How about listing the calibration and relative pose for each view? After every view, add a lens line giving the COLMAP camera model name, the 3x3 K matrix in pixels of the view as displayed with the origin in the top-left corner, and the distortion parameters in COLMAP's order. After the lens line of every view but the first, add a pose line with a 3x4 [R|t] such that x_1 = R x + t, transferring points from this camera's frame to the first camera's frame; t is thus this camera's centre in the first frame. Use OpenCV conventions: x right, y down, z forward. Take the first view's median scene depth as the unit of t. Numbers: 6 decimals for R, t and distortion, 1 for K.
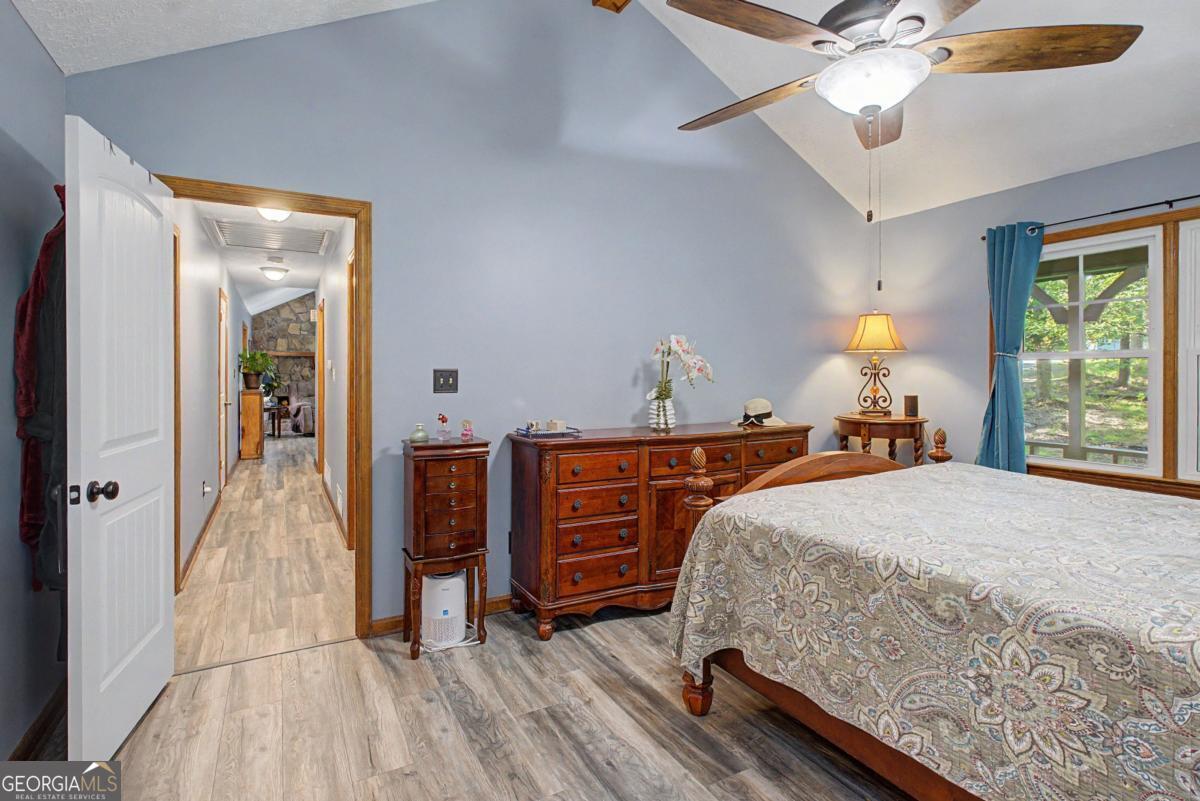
lens RADIAL K [[585.5, 0, 602.8], [0, 585.5, 384.4], [0, 0, 1]] dist [-0.005060, -0.000241]
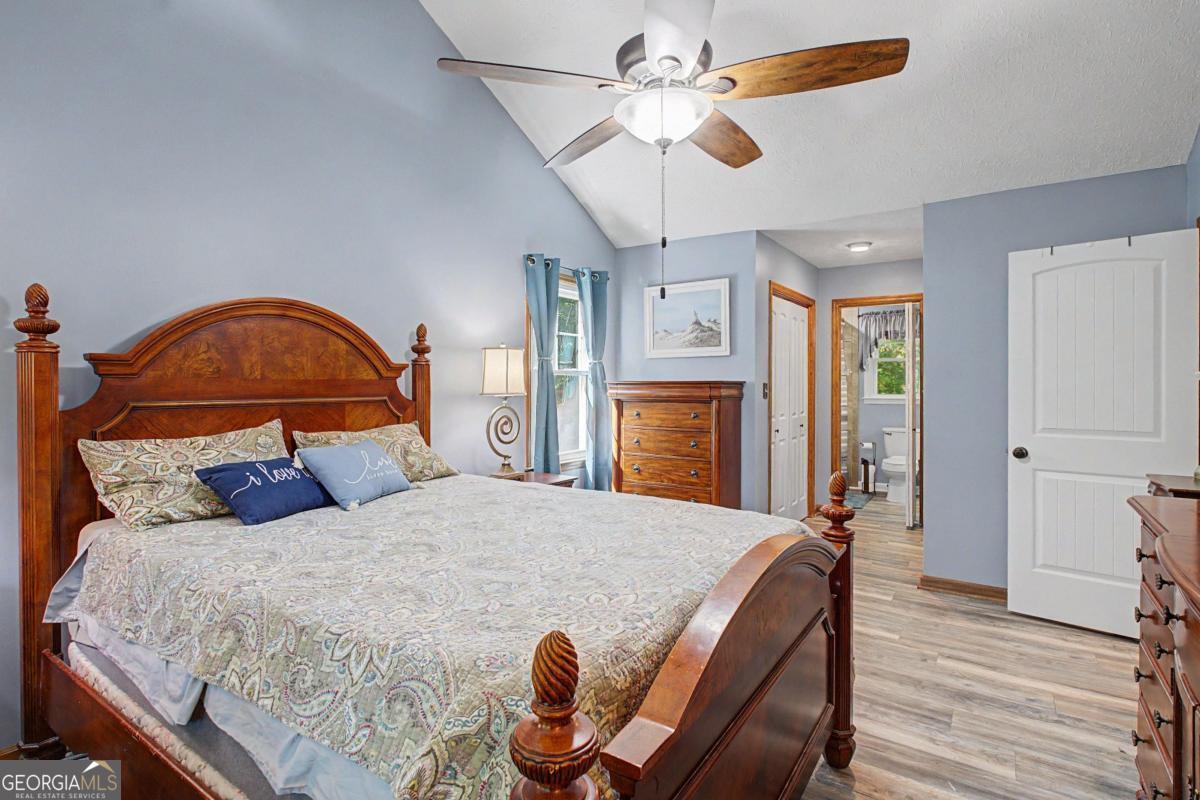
lens RADIAL K [[585.5, 0, 602.8], [0, 585.5, 383.9], [0, 0, 1]] dist [-0.005060, -0.000241]
pose [[-0.890498, 0.001183, -0.454985, 0.849255], [-0.004454, 0.999926, 0.011316, -0.034061], [0.454965, 0.012103, -0.890427, 1.548972]]
